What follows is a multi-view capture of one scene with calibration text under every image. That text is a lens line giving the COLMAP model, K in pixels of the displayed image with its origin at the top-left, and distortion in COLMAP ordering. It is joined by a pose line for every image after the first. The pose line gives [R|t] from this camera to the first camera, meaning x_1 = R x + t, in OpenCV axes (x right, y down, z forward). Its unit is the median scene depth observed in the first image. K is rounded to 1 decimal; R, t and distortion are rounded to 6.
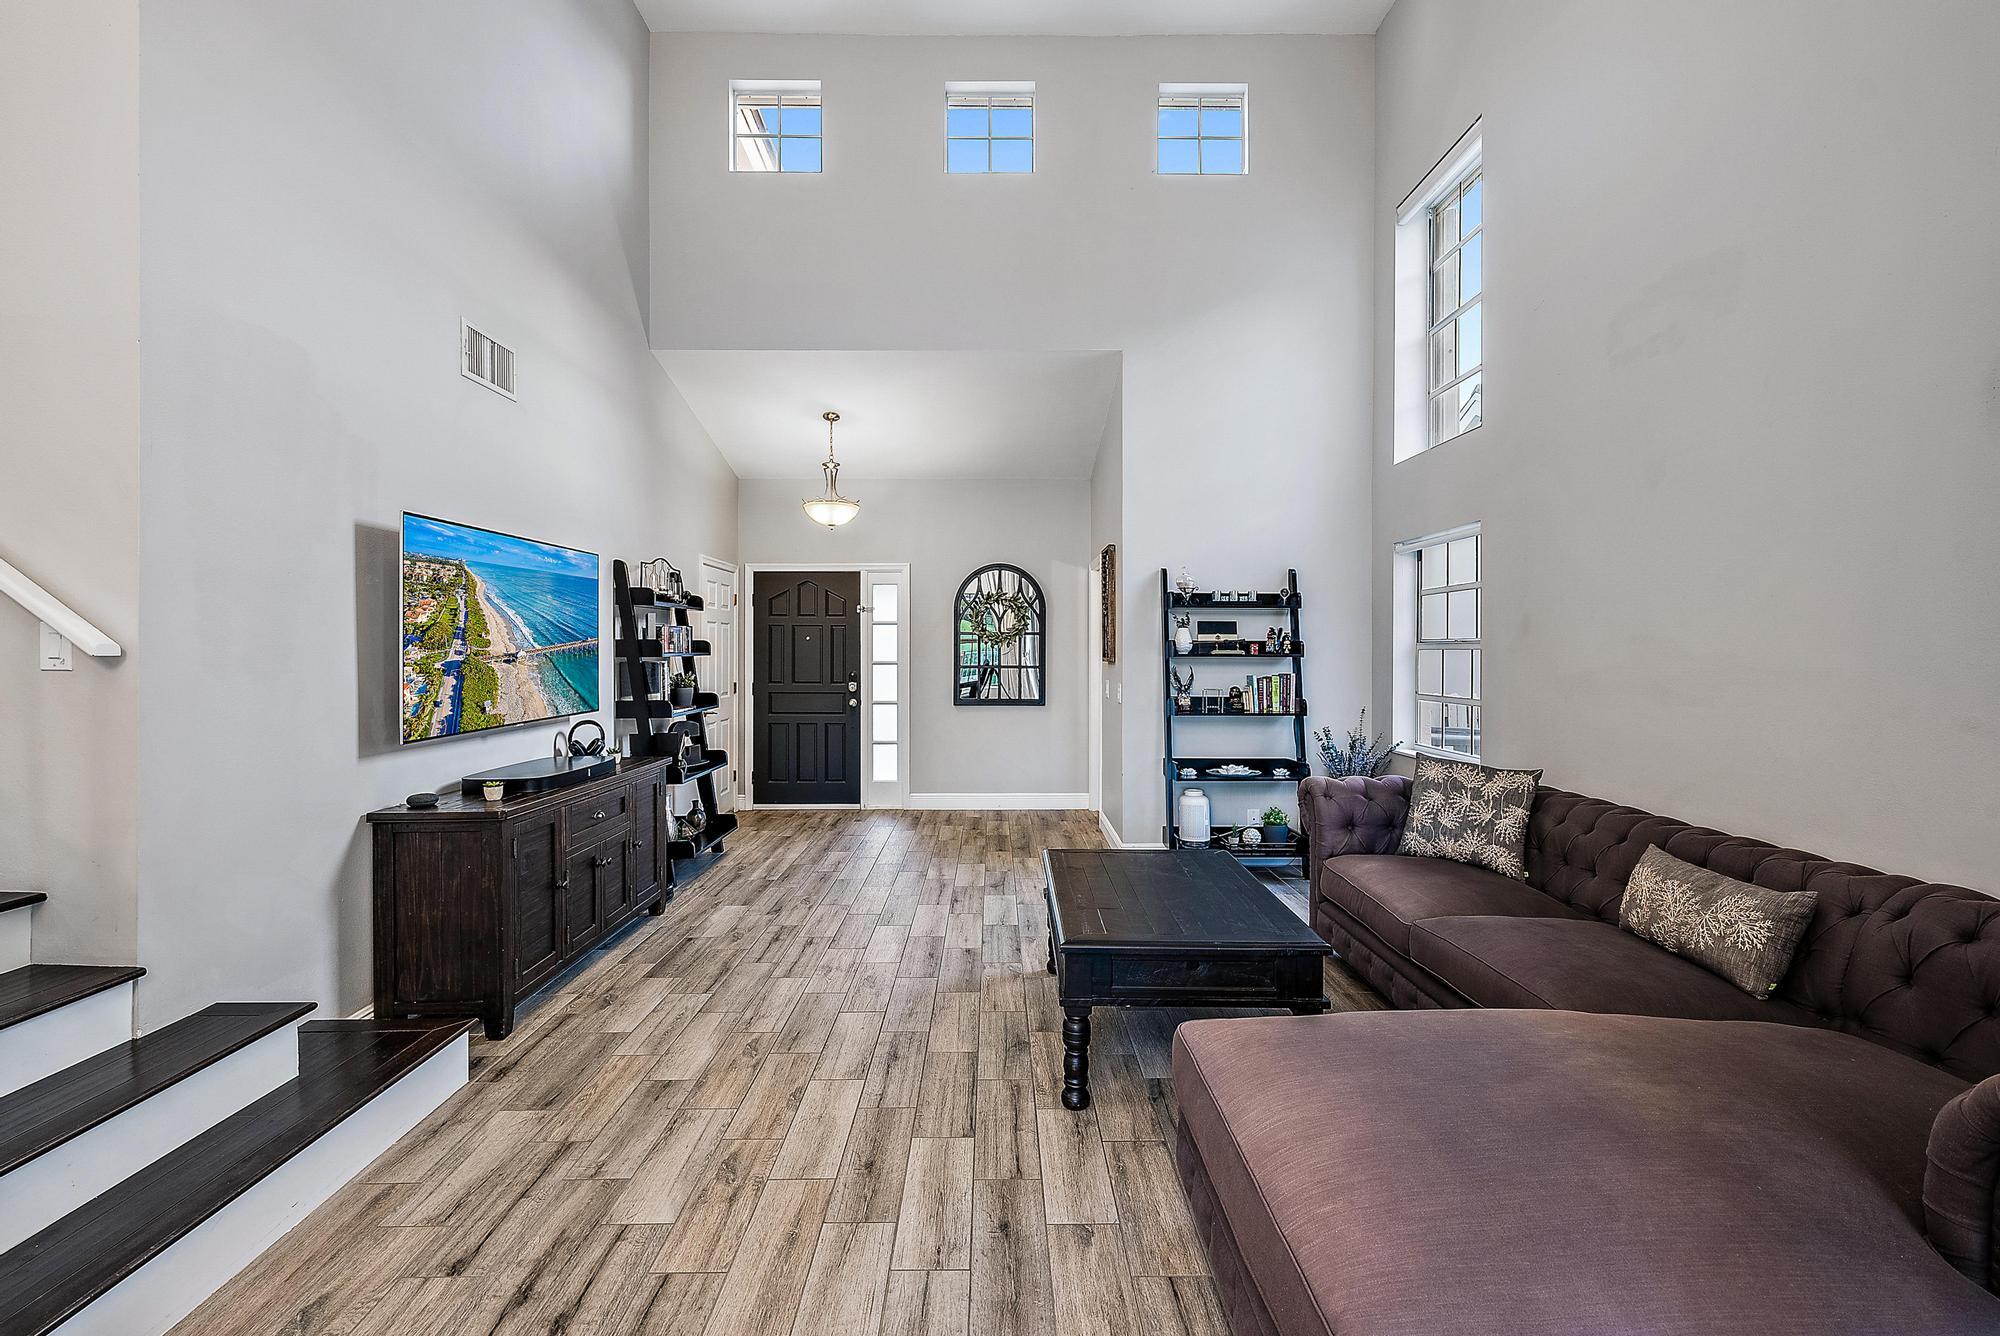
lens RADIAL K [[851.4, 0, 996.0], [0, 851.4, 648.7], [0, 0, 1]] dist [-0.001849, 0.000149]
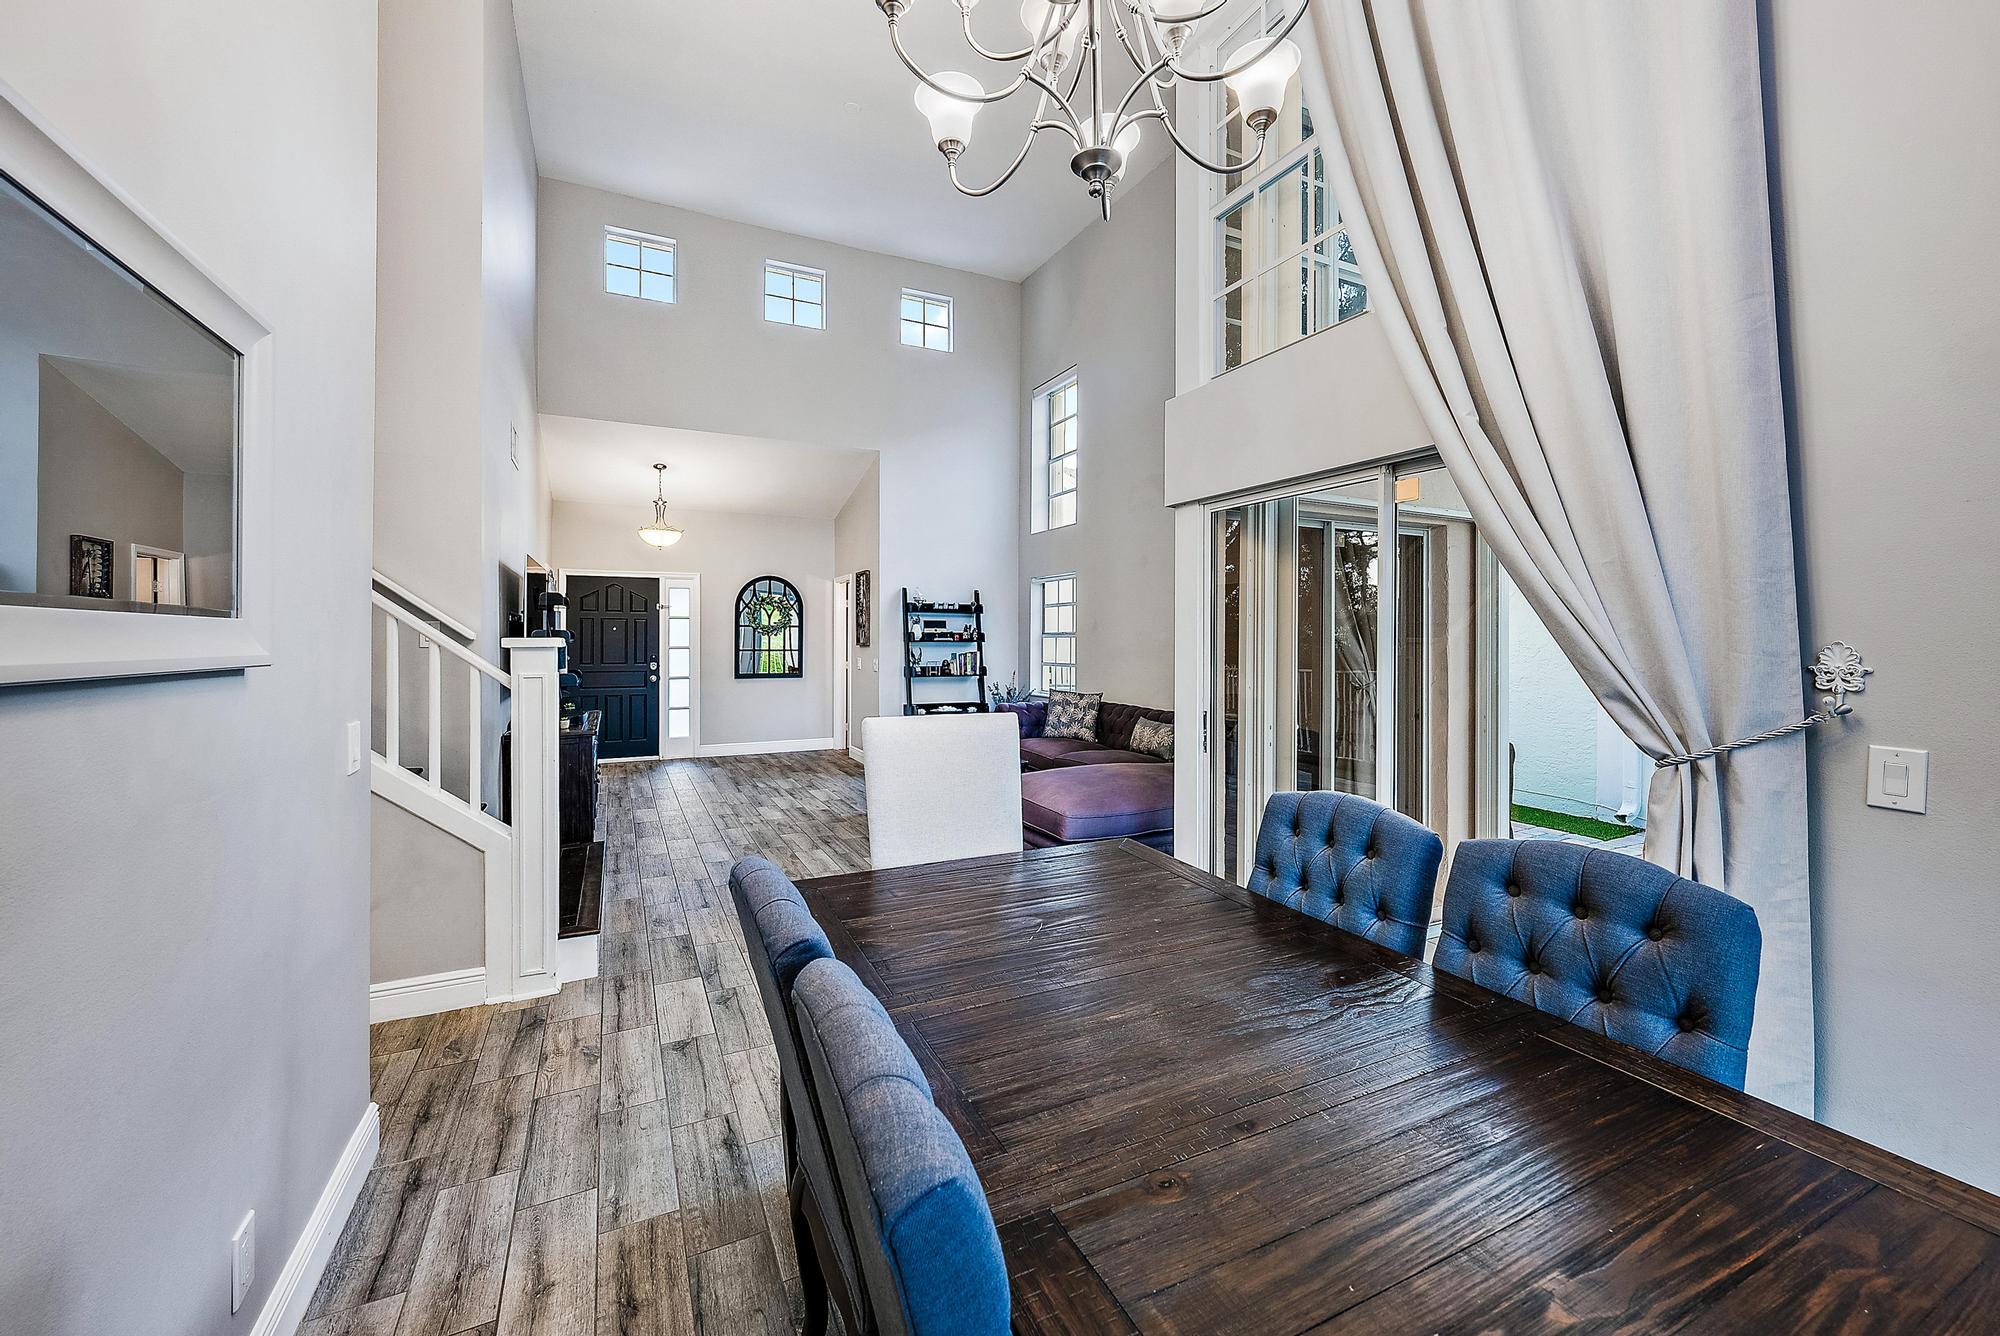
lens RADIAL K [[792.1, 0, 1003.1], [0, 792.1, 653.0], [0, 0, 1]] dist [0.000604, 0.000002]
pose [[0.898472, -0.007296, 0.438970, -0.301589], [-0.000761, 0.999834, 0.018177, 0.002871], [-0.439030, -0.016666, 0.898318, -0.448141]]
